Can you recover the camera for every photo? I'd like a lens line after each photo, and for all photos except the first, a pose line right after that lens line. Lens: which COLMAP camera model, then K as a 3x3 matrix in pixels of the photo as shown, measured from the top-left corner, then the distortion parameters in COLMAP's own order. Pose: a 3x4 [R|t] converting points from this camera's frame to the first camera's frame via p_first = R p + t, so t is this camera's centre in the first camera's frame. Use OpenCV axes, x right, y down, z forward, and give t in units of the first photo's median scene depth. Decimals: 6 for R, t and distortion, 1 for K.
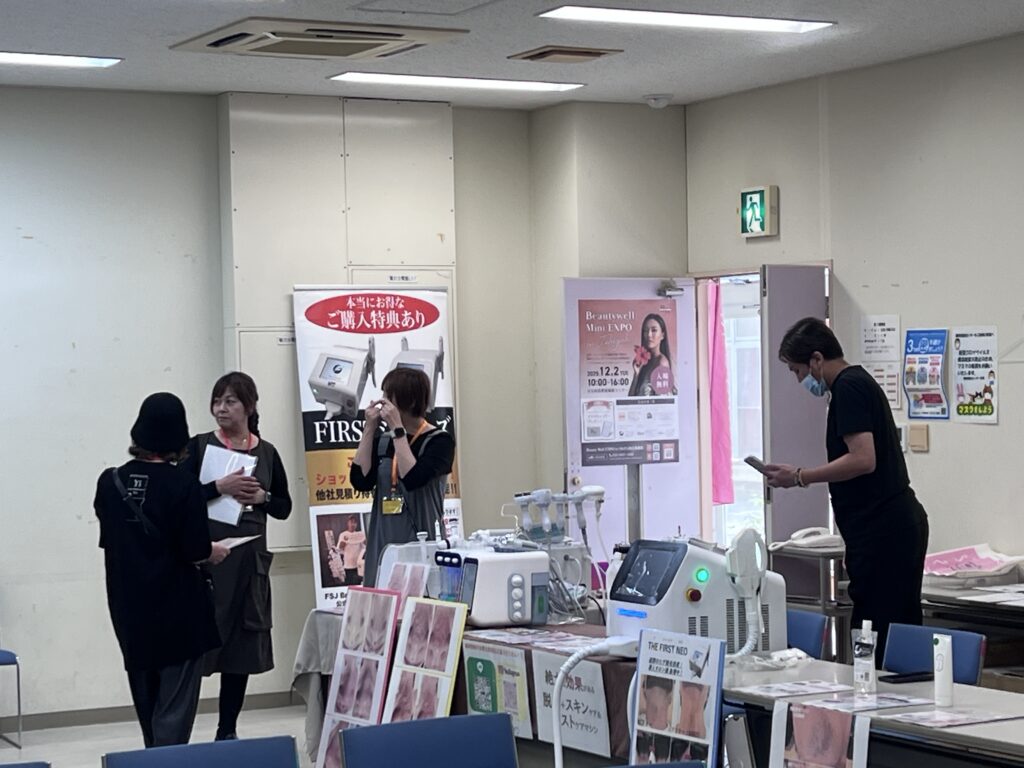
lens RADIAL K [[2341.3, 0, 512.0], [0, 2341.3, 384.0], [0, 0, 1]] dist [0.211193, -0.451188]
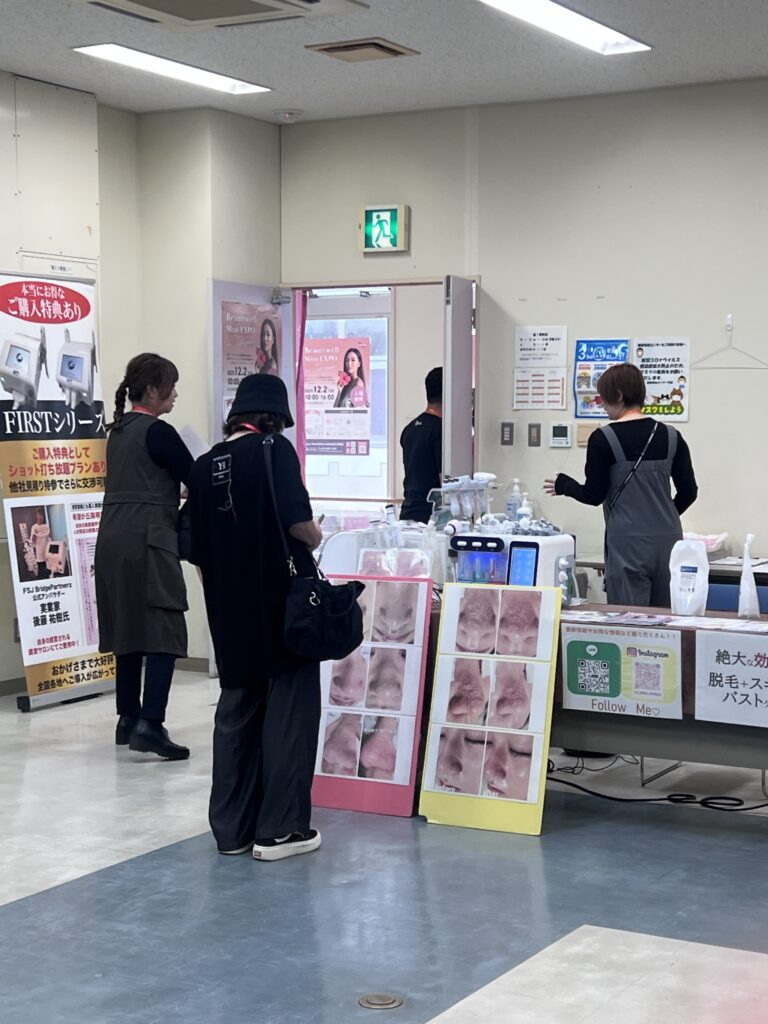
lens RADIAL K [[1769.3, 0, 384.8], [0, 1769.3, 524.6], [0, 0, 1]] dist [0.166993, -0.002159]
pose [[0.852105, -0.011929, 0.523236, -0.335000], [-0.018370, 0.998443, 0.052679, 0.021108], [-0.523049, -0.054500, 0.850558, 0.290081]]
